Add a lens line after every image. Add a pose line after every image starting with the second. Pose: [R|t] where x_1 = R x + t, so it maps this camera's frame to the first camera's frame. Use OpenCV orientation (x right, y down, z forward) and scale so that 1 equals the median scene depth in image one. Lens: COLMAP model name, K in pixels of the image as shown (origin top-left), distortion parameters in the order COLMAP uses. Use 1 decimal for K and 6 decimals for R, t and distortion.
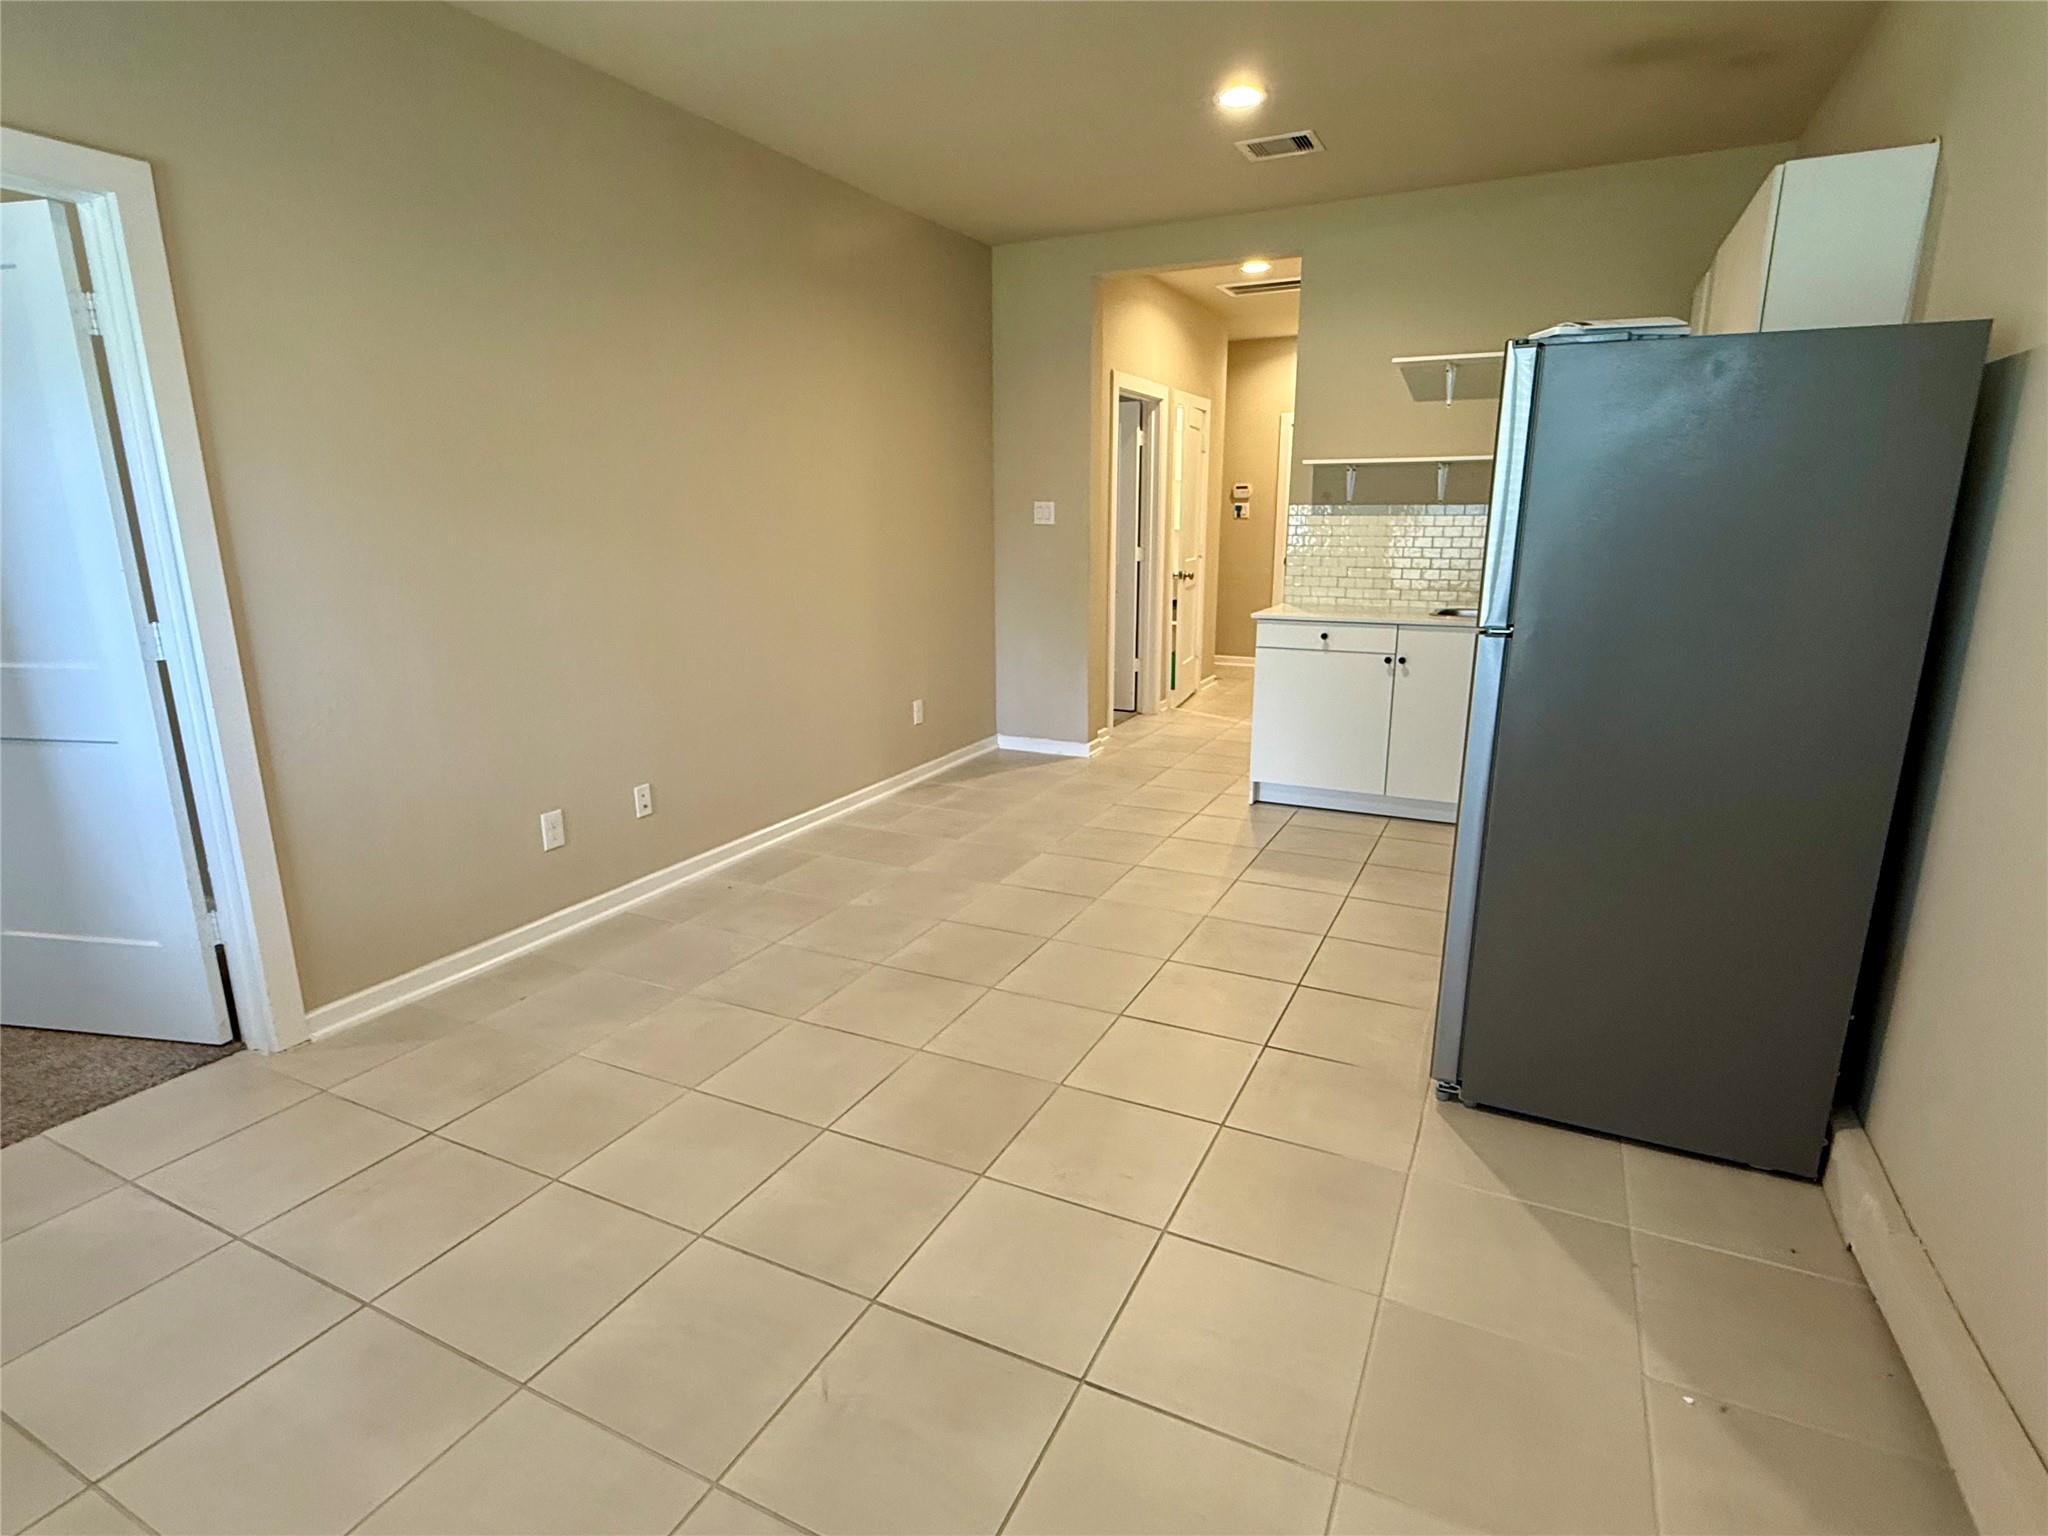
lens RADIAL K [[1055.6, 0, 1021.0], [0, 1055.6, 770.4], [0, 0, 1]] dist [0.000419, 0.001051]
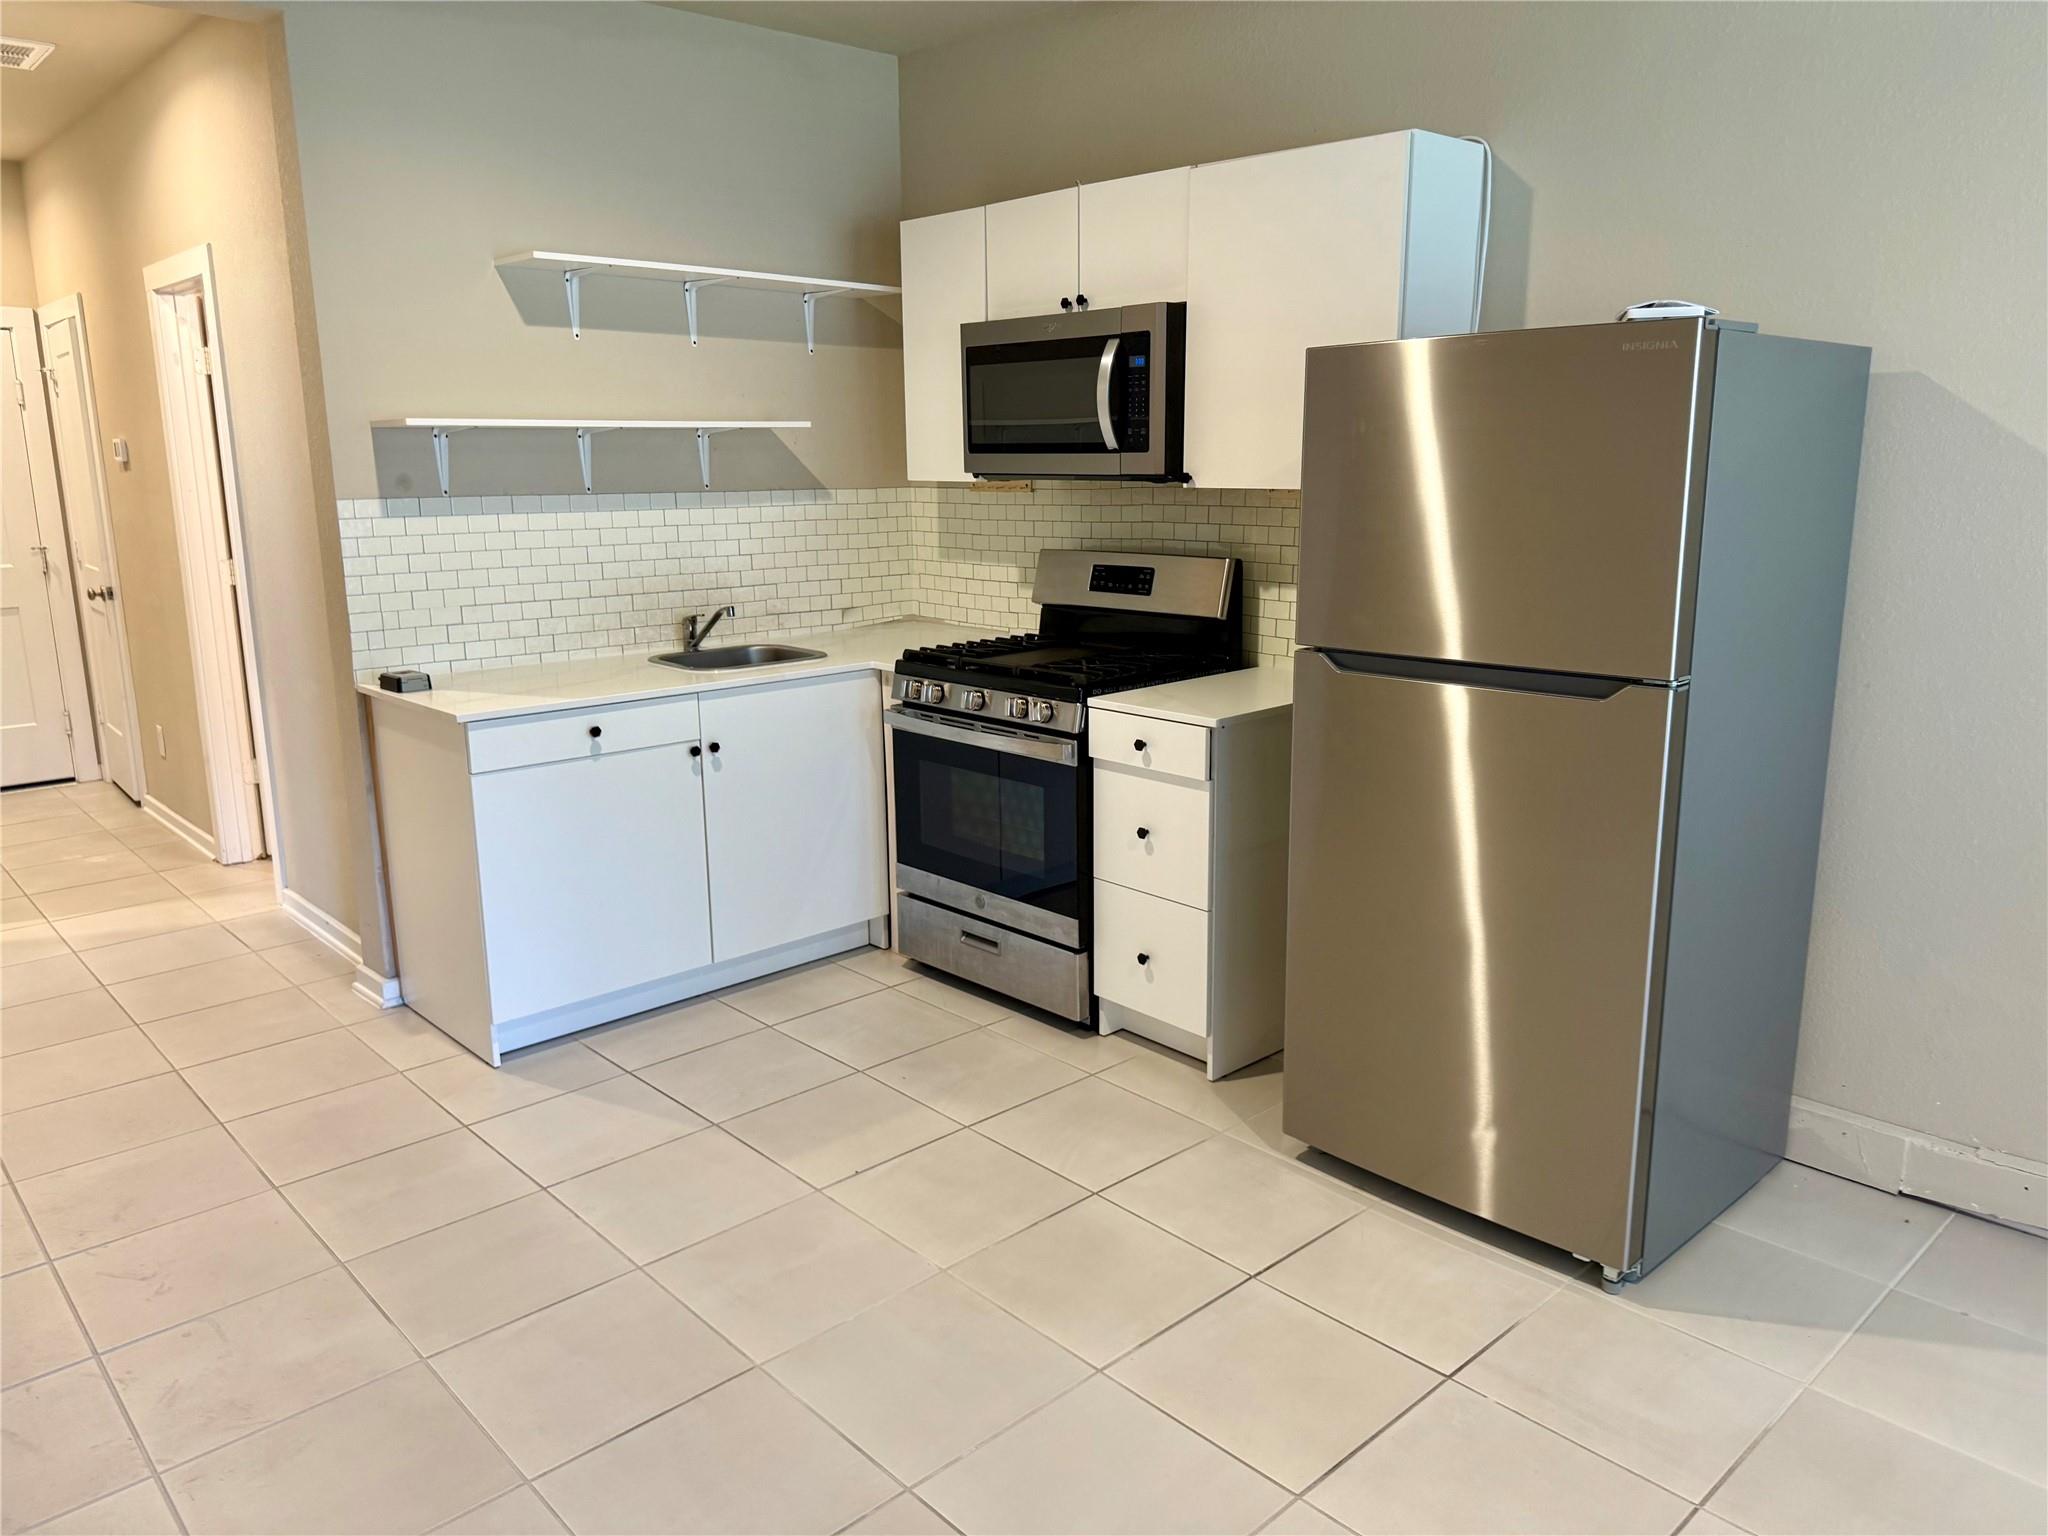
lens RADIAL K [[1434.8, 0, 1013.8], [0, 1434.8, 750.4], [0, 0, 1]] dist [0.118105, -0.161125]
pose [[0.359553, -0.189095, 0.913764, -0.346773], [0.228004, 0.967373, 0.110473, -0.151478], [-0.904840, 0.168621, 0.390936, 0.487025]]
